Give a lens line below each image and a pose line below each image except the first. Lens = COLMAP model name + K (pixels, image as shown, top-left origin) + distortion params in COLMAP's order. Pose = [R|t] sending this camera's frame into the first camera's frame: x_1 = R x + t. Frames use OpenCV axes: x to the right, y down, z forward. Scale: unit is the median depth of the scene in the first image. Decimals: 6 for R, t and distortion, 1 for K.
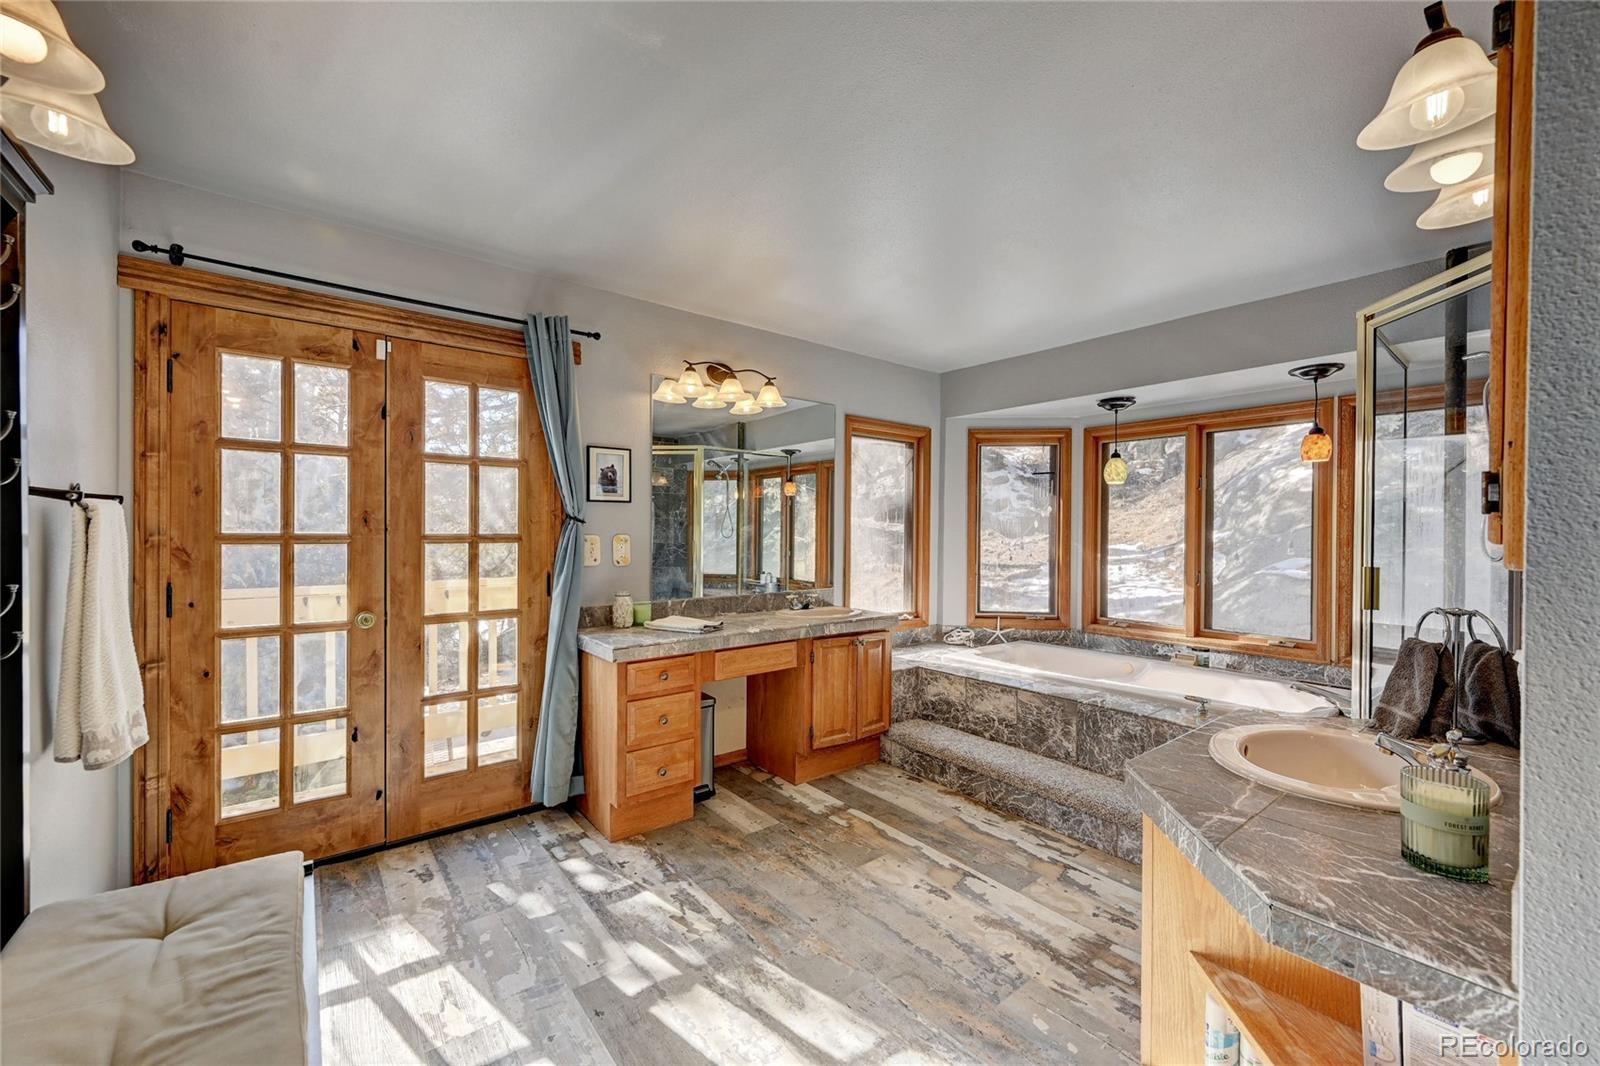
lens RADIAL K [[630.4, 0, 803.1], [0, 630.4, 534.6], [0, 0, 1]] dist [-0.002263, 0.000630]
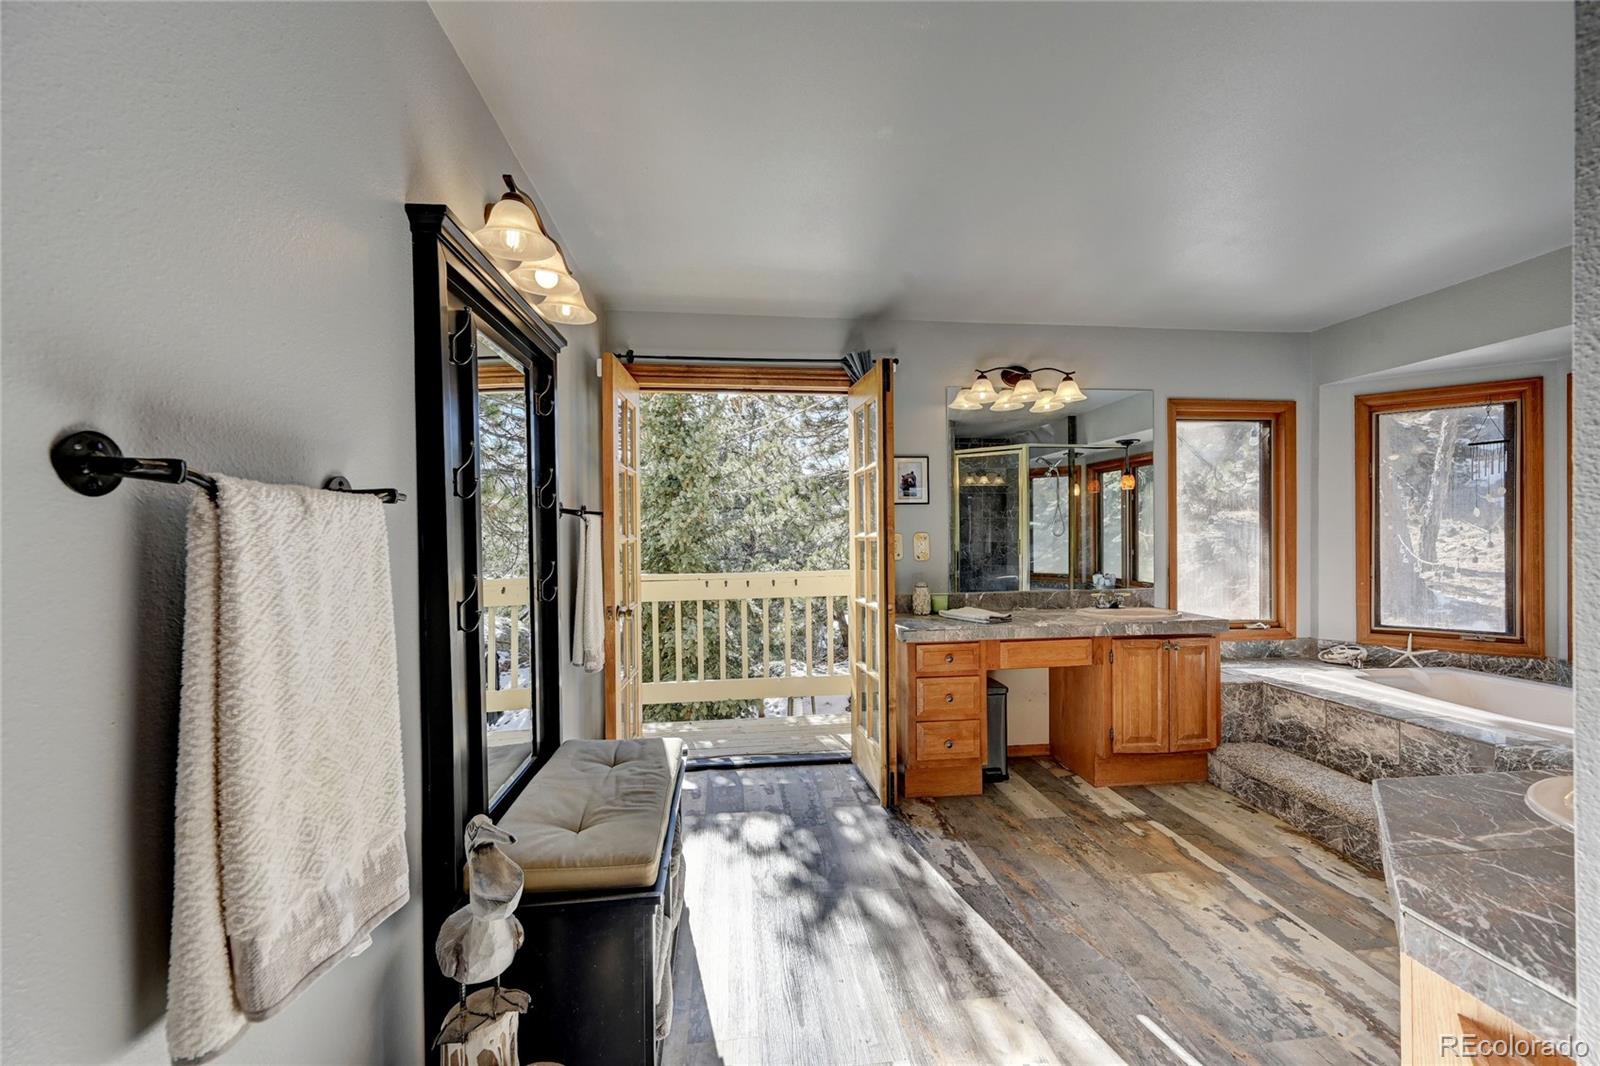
lens RADIAL K [[630.4, 0, 803.1], [0, 630.4, 534.6], [0, 0, 1]] dist [-0.002263, 0.000630]
pose [[0.847843, -0.012685, -0.530095, 0.130626], [0.011634, 0.999918, -0.005322, 0.006832], [0.530119, -0.001655, 0.847921, -0.069090]]
